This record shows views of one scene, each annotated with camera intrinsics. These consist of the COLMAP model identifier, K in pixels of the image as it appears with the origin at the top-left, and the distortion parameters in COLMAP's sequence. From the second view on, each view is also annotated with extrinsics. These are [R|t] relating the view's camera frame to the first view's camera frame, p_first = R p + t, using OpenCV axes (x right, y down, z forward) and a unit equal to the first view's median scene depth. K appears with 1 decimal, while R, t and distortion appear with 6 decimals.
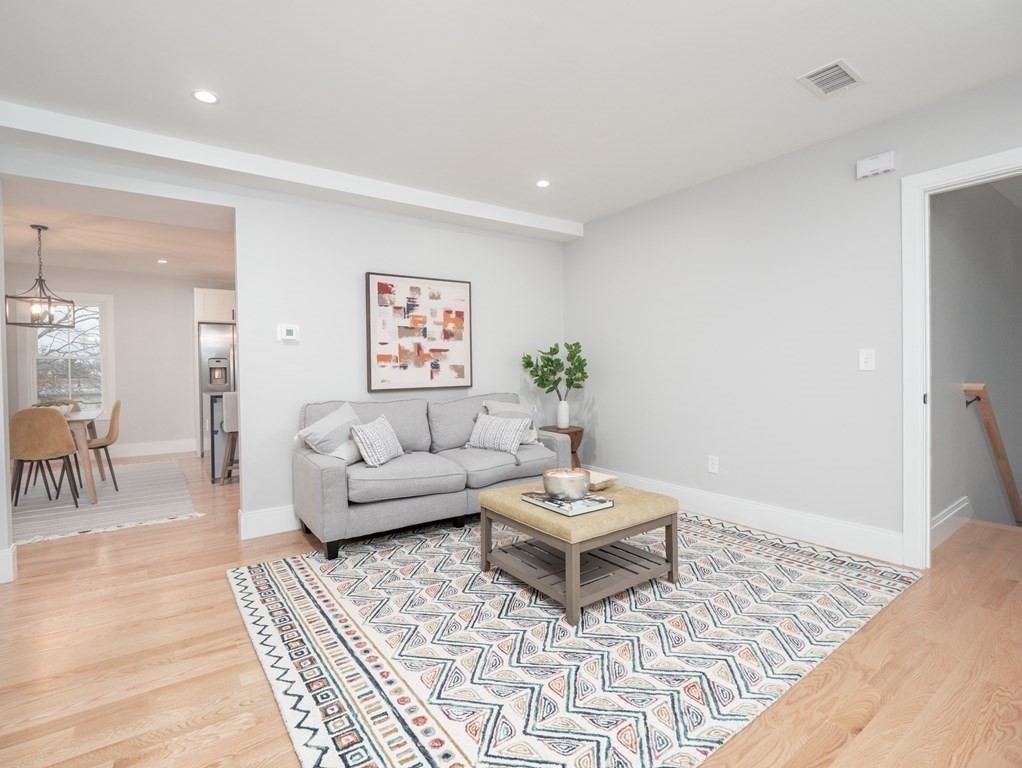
lens RADIAL K [[500.9, 0, 491.3], [0, 500.9, 376.7], [0, 0, 1]] dist [-0.008682, -0.002660]
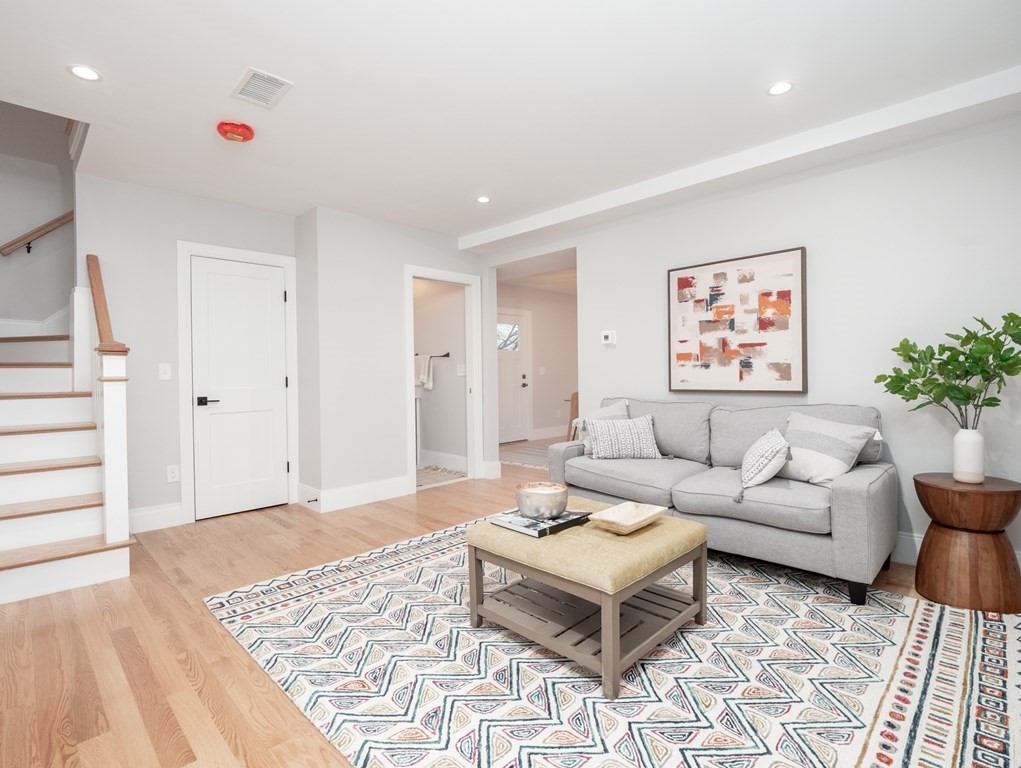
lens RADIAL K [[500.4, 0, 508.5], [0, 500.4, 380.4], [0, 0, 1]] dist [-0.008682, -0.002660]
pose [[0.174417, 0.026986, -0.984302, 0.641164], [-0.005324, 0.999636, 0.026463, -0.015355], [0.984658, 0.000625, 0.174497, 0.494147]]
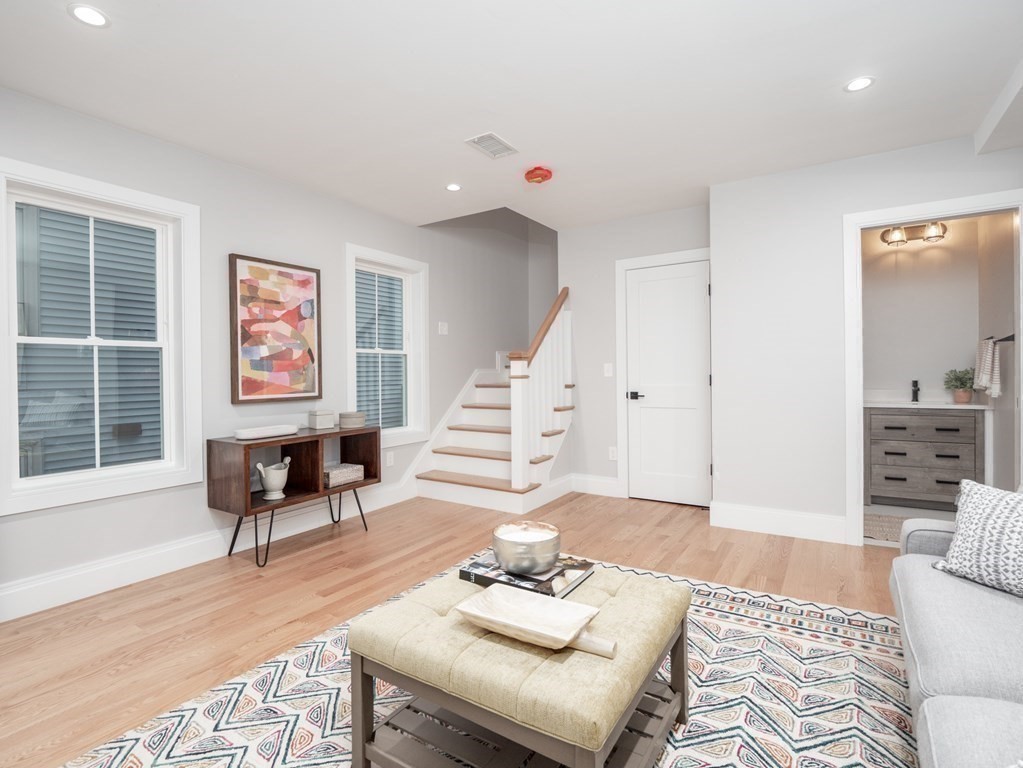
lens RADIAL K [[501.4, 0, 504.0], [0, 501.4, 375.4], [0, 0, 1]] dist [-0.008682, -0.002660]
pose [[-0.924228, 0.023967, -0.381088, 0.270644], [0.017707, 0.999645, 0.019924, -0.018099], [0.381431, 0.011666, -0.924324, 1.010816]]
